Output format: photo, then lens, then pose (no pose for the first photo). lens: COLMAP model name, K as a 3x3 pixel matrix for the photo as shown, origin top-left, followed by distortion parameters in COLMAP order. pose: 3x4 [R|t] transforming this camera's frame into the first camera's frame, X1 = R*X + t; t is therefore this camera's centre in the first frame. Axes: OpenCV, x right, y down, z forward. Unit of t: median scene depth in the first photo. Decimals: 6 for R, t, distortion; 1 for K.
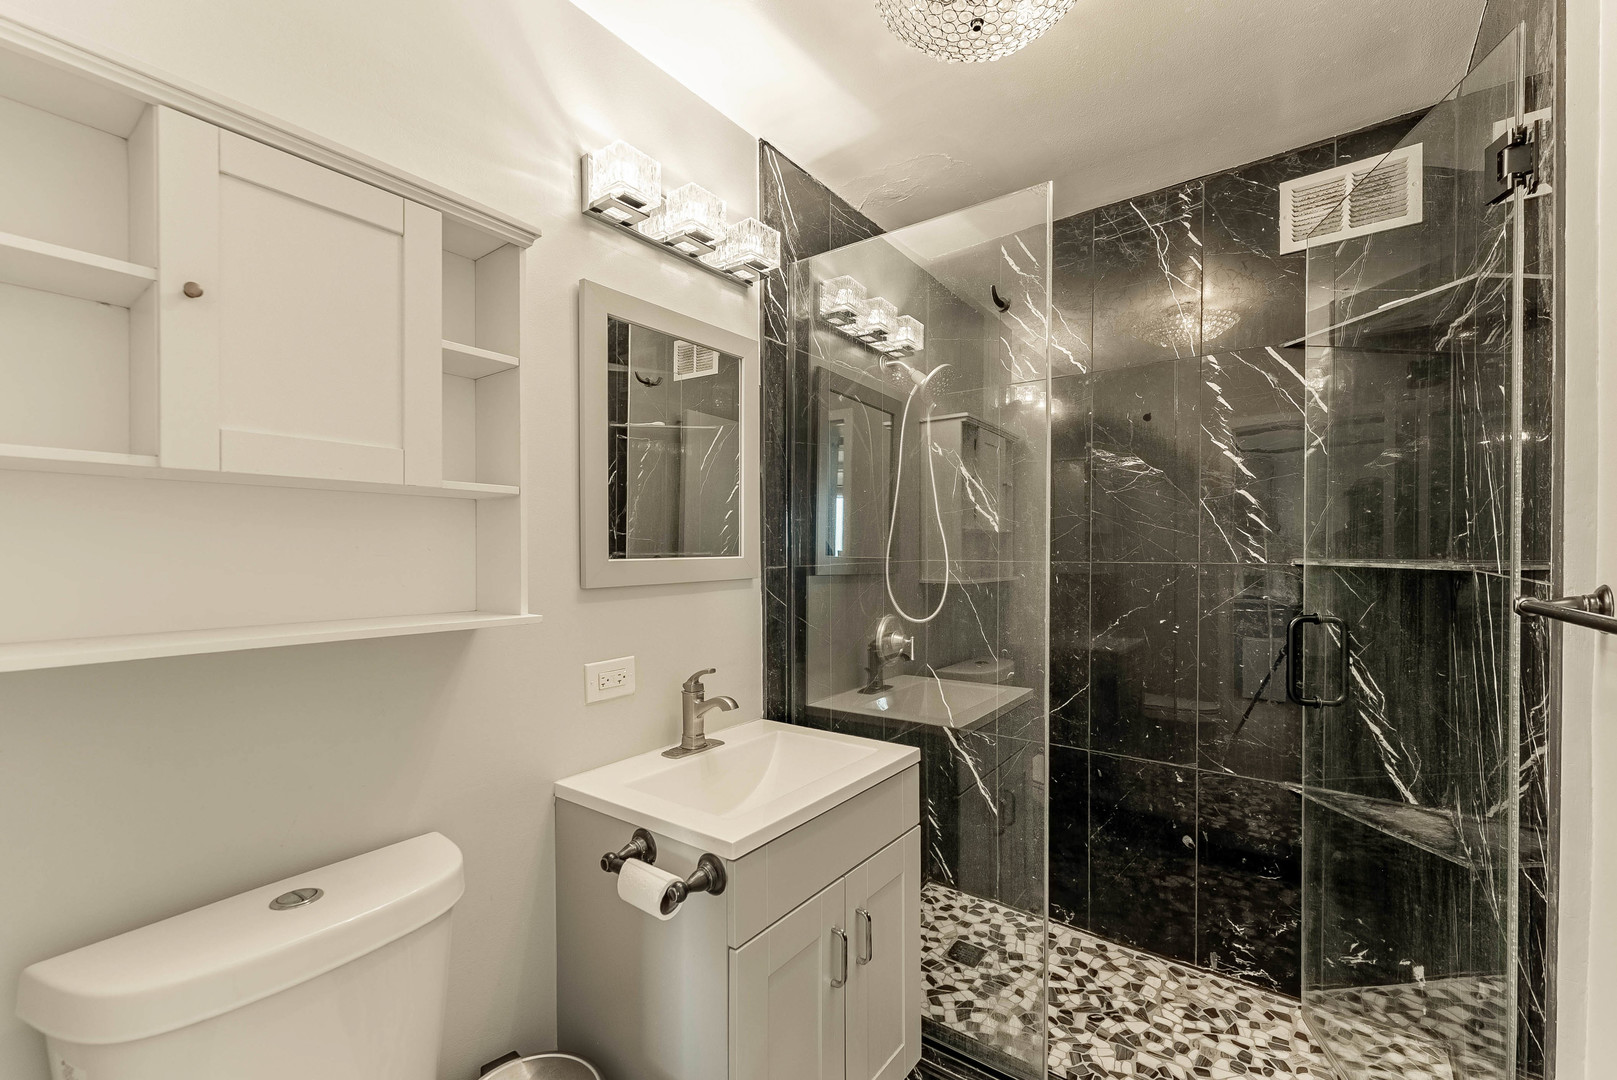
lens RADIAL K [[663.2, 0, 815.9], [0, 663.2, 564.1], [0, 0, 1]] dist [0.000934, 0.000309]
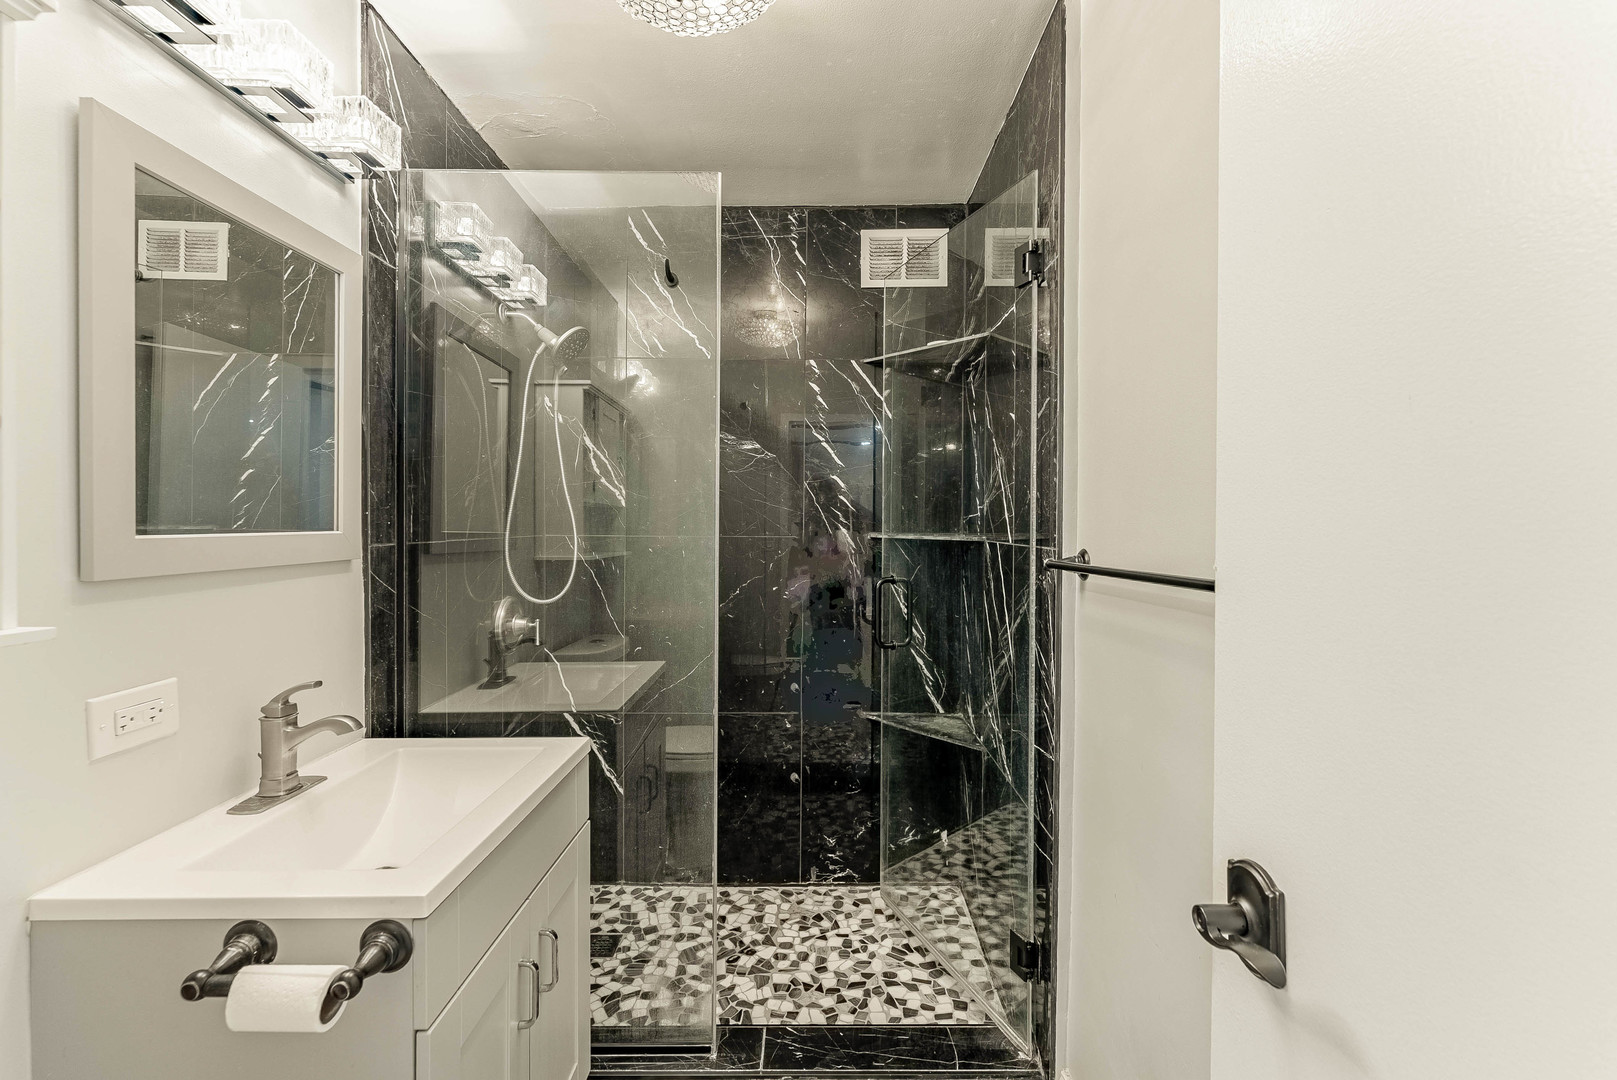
lens RADIAL K [[671.2, 0, 806.3], [0, 671.2, 538.9], [0, 0, 1]] dist [0.000262, -0.000288]
pose [[0.807106, -0.007465, 0.590359, -0.121382], [0.007631, 0.999968, 0.002211, -0.000385], [-0.590357, 0.002721, 0.807138, 0.048363]]
